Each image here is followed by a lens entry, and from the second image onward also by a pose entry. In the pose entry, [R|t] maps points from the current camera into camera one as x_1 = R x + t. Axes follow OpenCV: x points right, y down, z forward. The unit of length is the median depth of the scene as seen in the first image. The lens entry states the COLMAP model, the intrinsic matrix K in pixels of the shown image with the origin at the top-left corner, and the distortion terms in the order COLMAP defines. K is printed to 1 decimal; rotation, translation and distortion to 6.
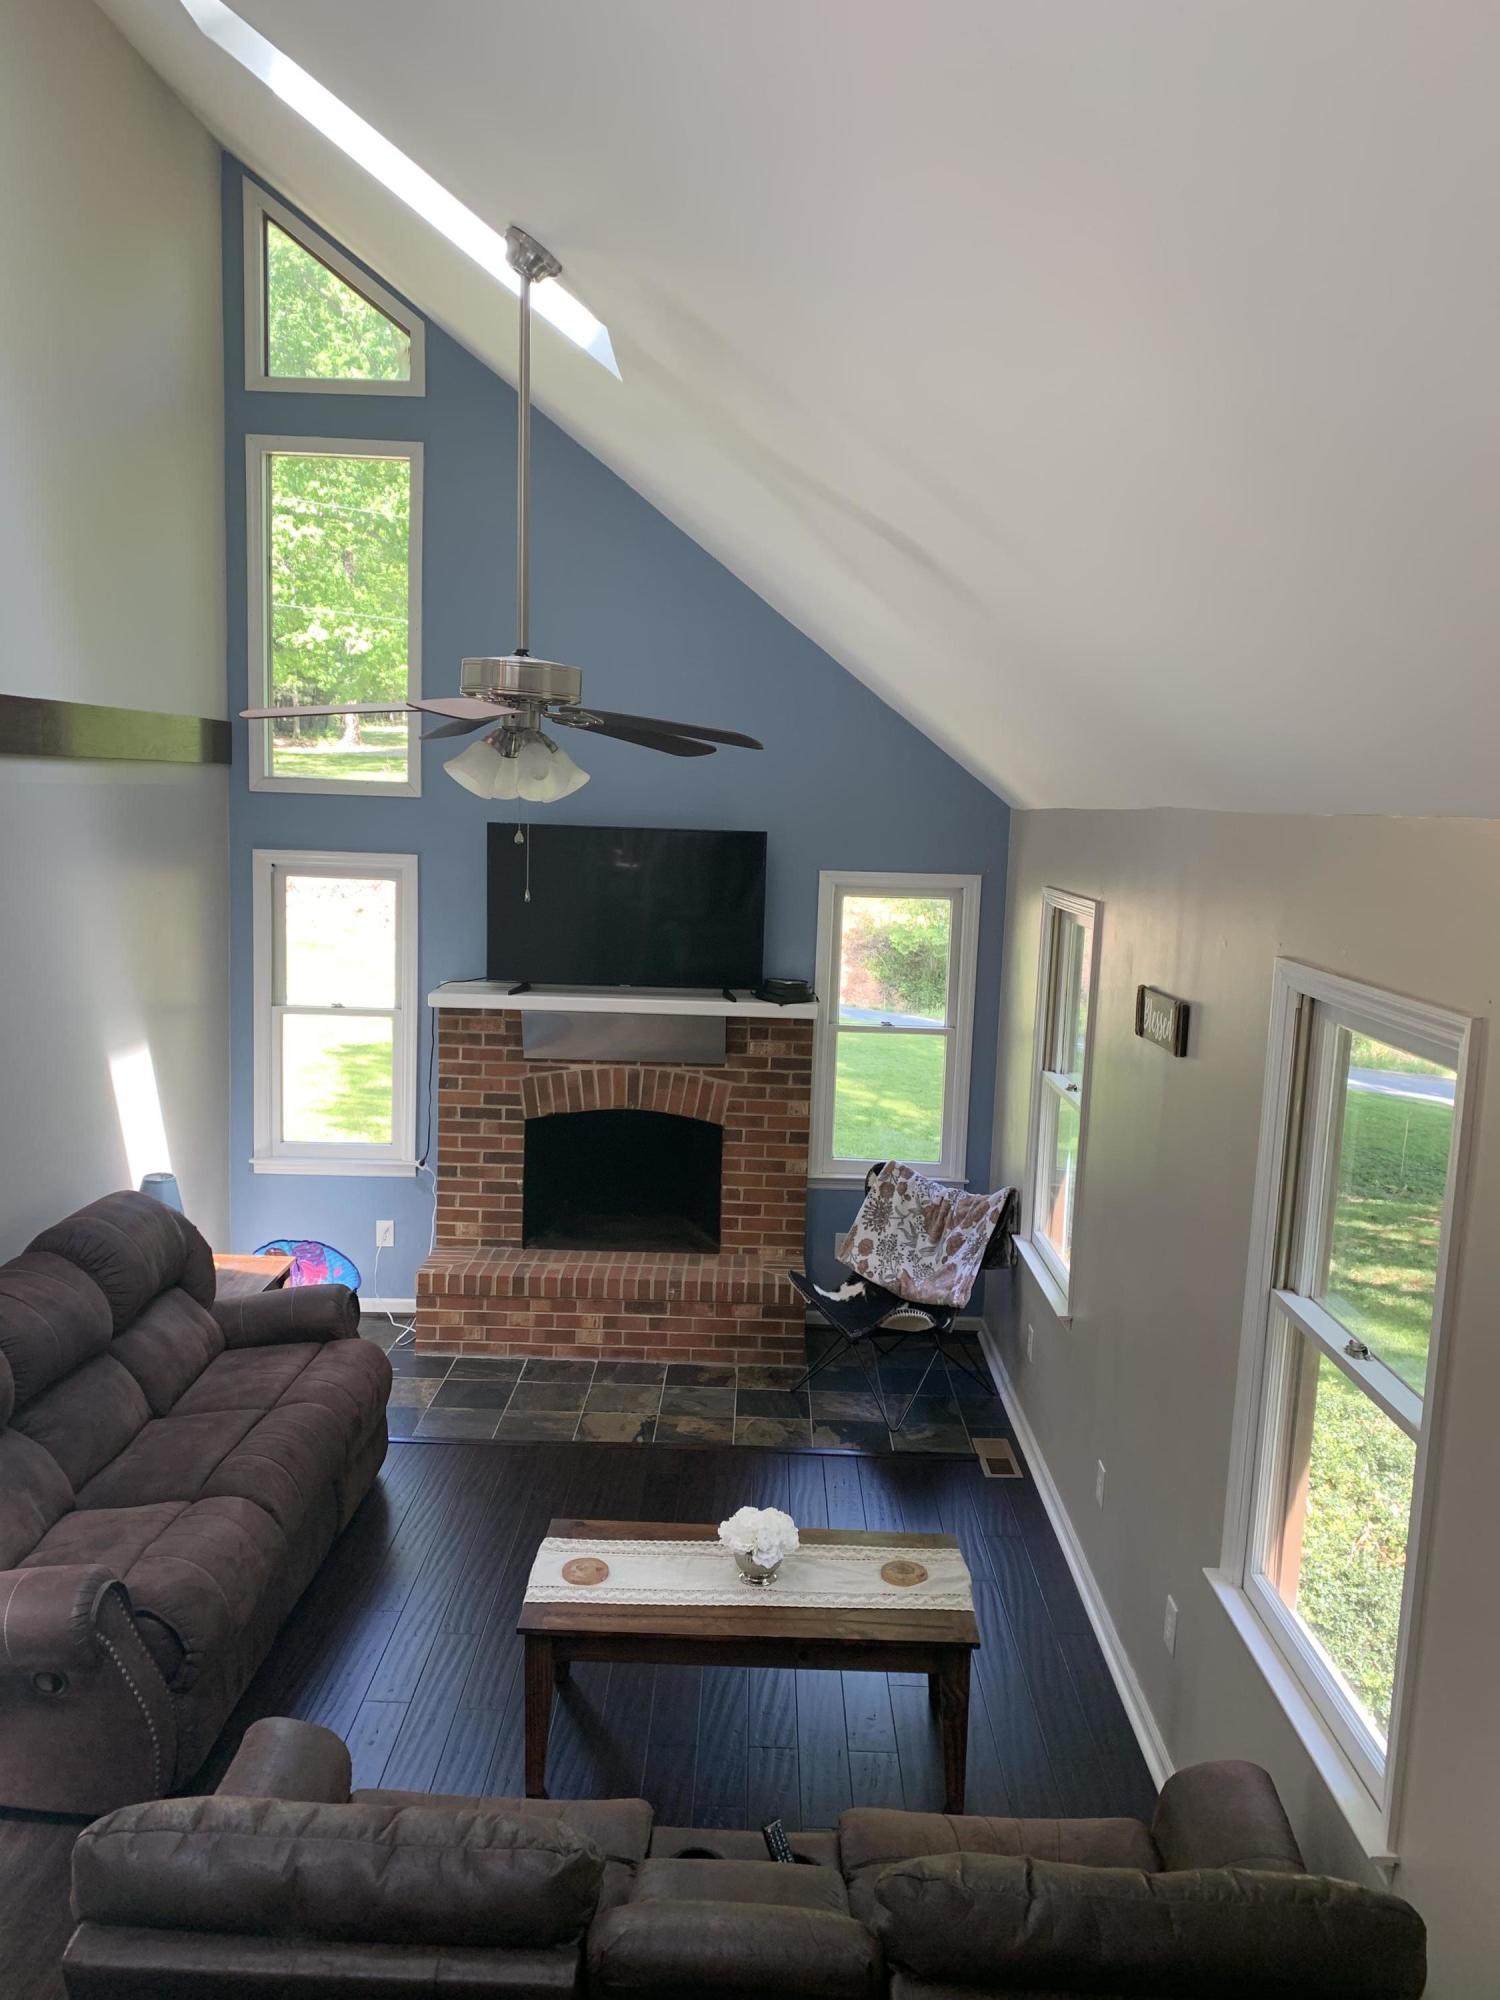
lens RADIAL K [[1526.0, 0, 758.3], [0, 1526.0, 993.5], [0, 0, 1]] dist [0.021309, -0.023384]
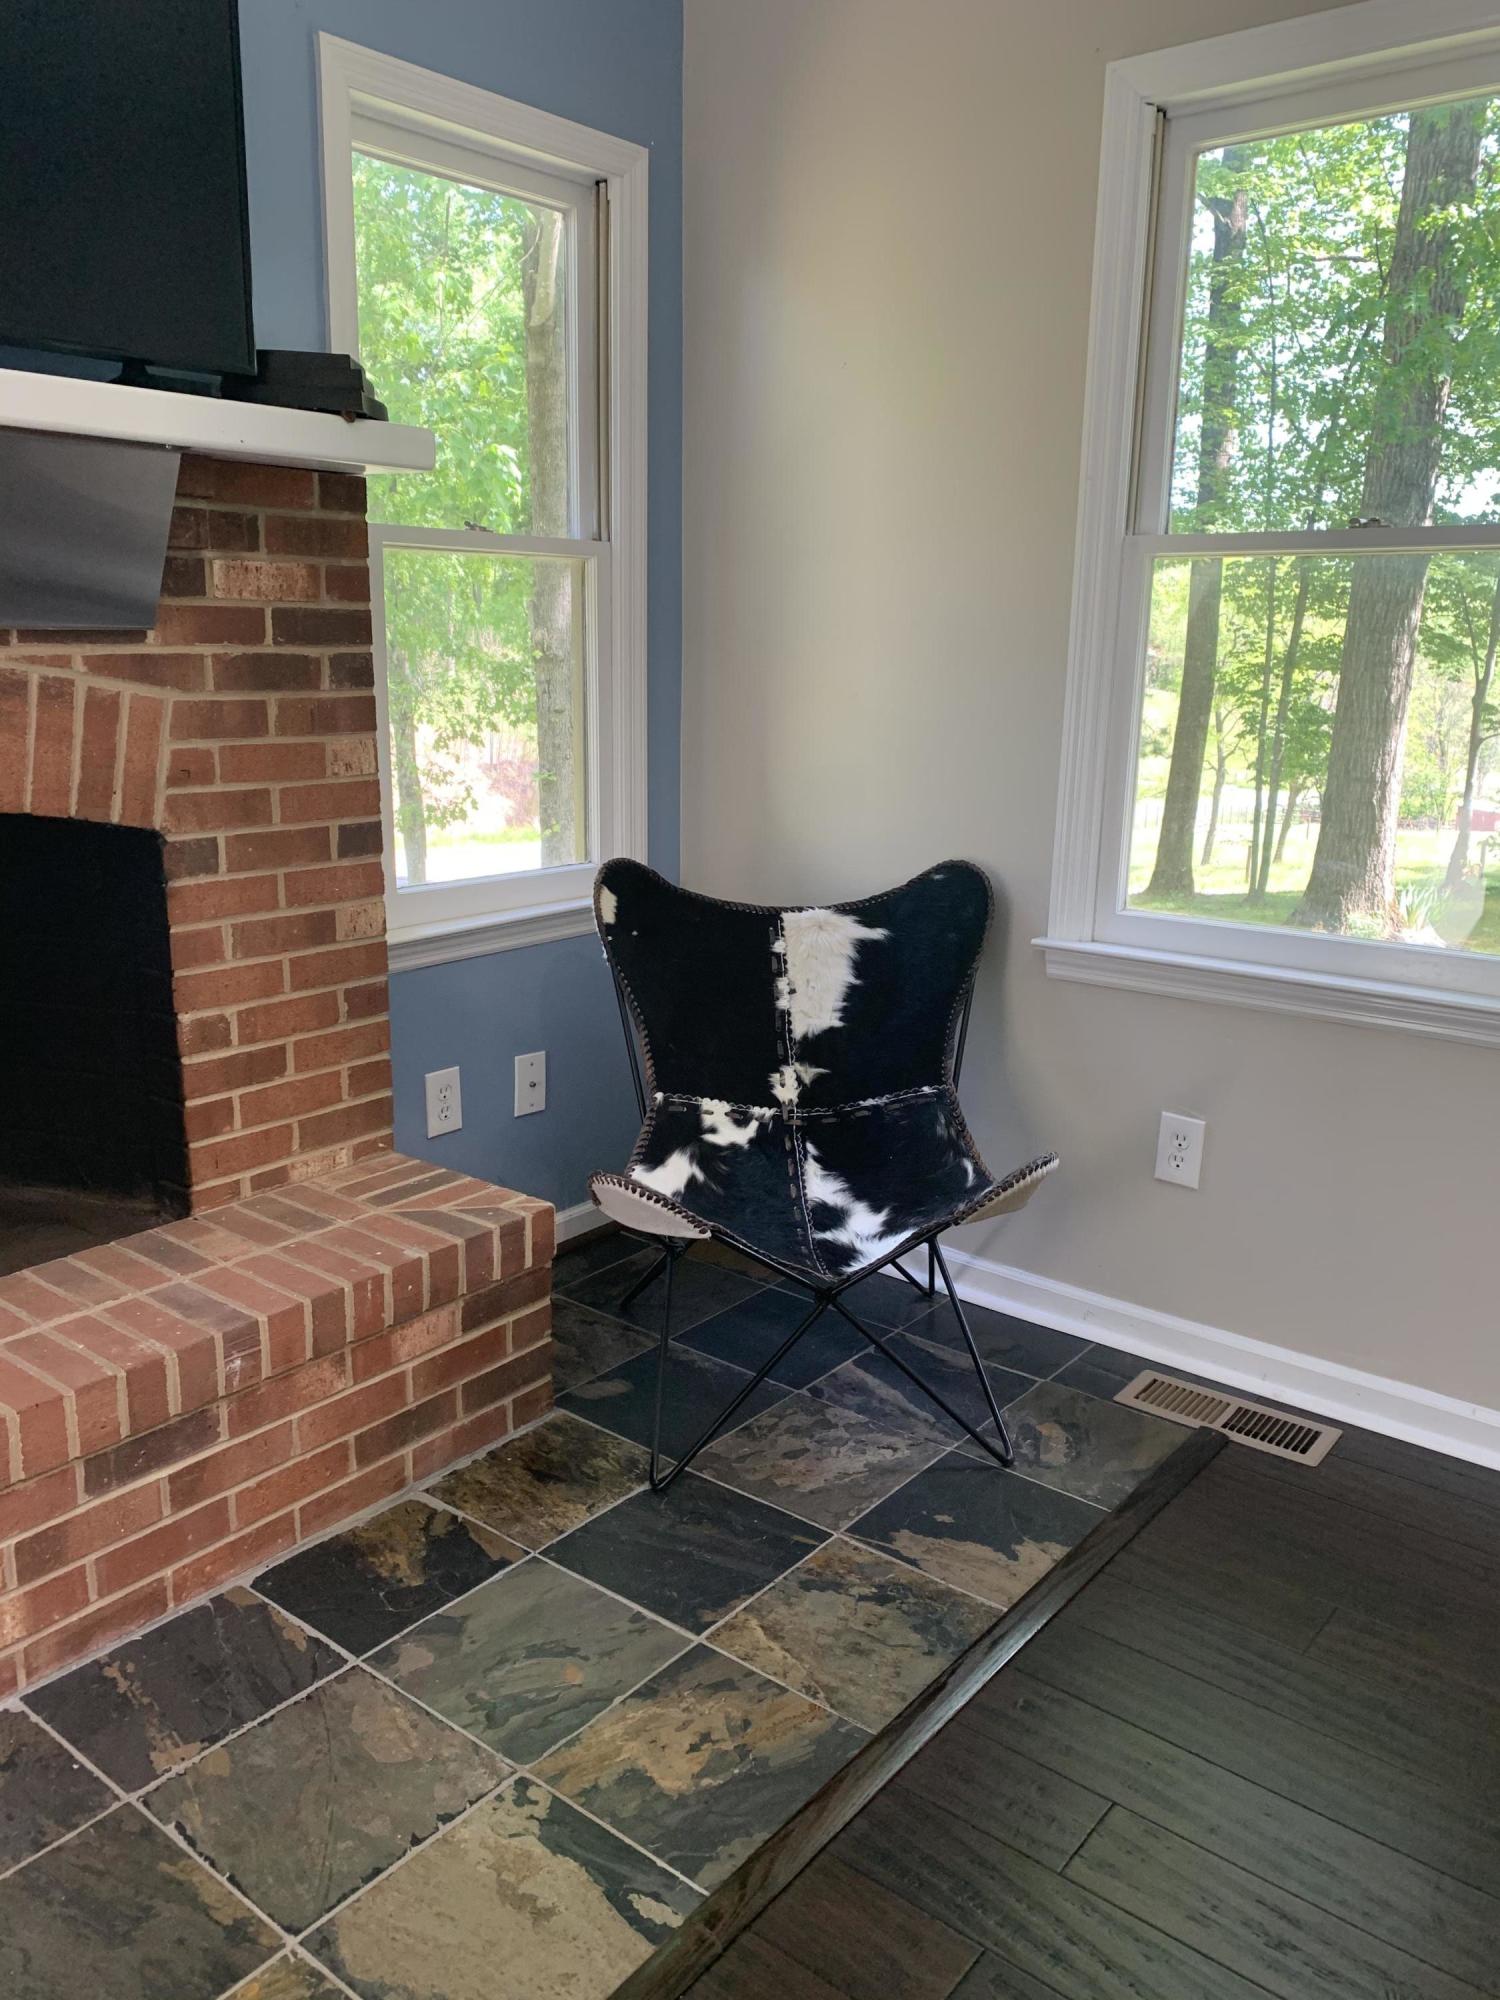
lens RADIAL K [[1526.0, 0, 755.0], [0, 1526.0, 1014.7], [0, 0, 1]] dist [0.021309, -0.023384]
pose [[0.626201, -0.215783, 0.749206, -0.197671], [0.110084, 0.975781, 0.189030, 0.077449], [-0.771851, -0.035895, 0.634789, 0.699844]]
